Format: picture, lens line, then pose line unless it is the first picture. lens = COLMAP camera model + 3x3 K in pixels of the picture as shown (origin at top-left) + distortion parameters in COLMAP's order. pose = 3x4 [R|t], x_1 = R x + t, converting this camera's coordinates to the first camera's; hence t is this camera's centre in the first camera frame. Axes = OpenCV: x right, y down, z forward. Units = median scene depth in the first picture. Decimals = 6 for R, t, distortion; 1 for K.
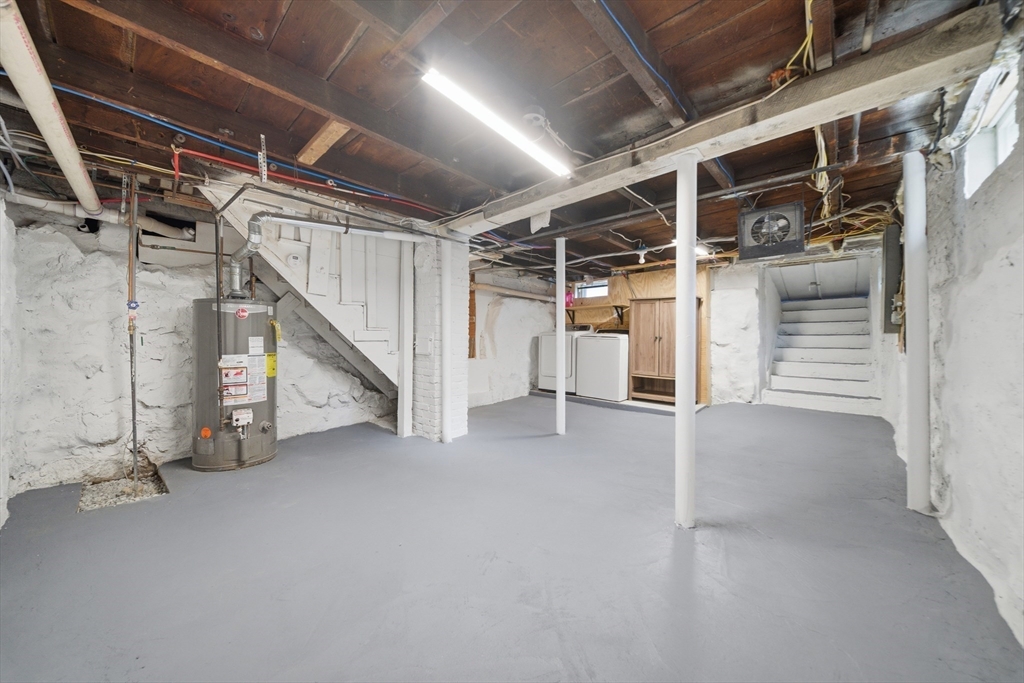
lens RADIAL K [[356.0, 0, 513.4], [0, 356.0, 335.9], [0, 0, 1]] dist [-0.000065, -0.000017]
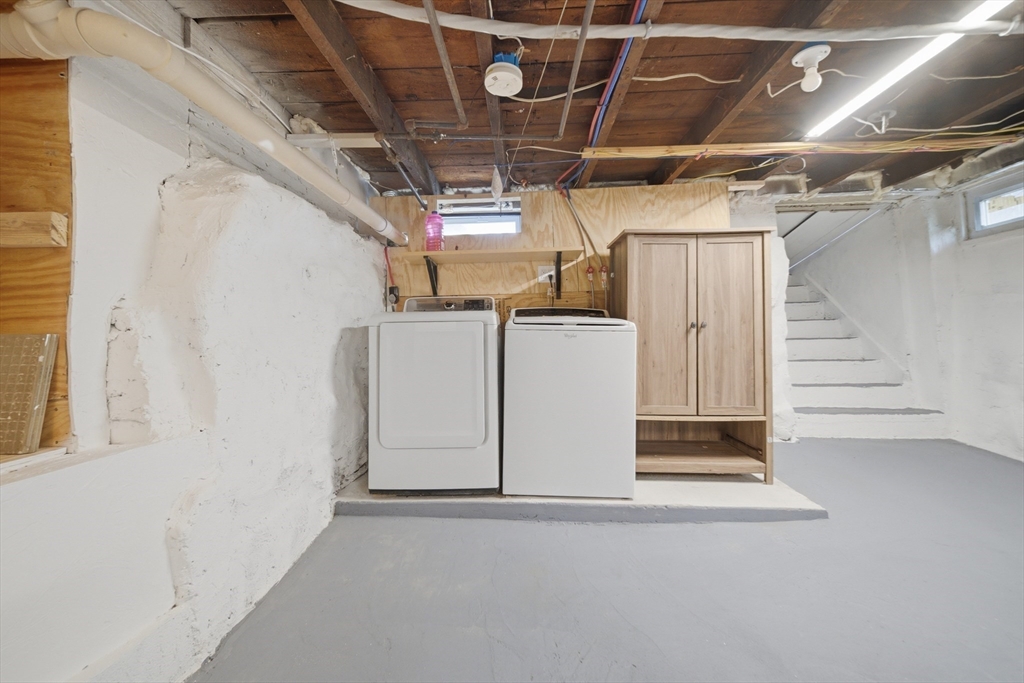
lens RADIAL K [[393.8, 0, 508.0], [0, 393.8, 323.7], [0, 0, 1]] dist [0.000291, 0.000040]
pose [[0.777607, -0.001300, 0.628750, -0.056901], [0.016500, 0.999696, -0.018340, 0.007614], [-0.628535, 0.024636, 0.777391, 0.680427]]
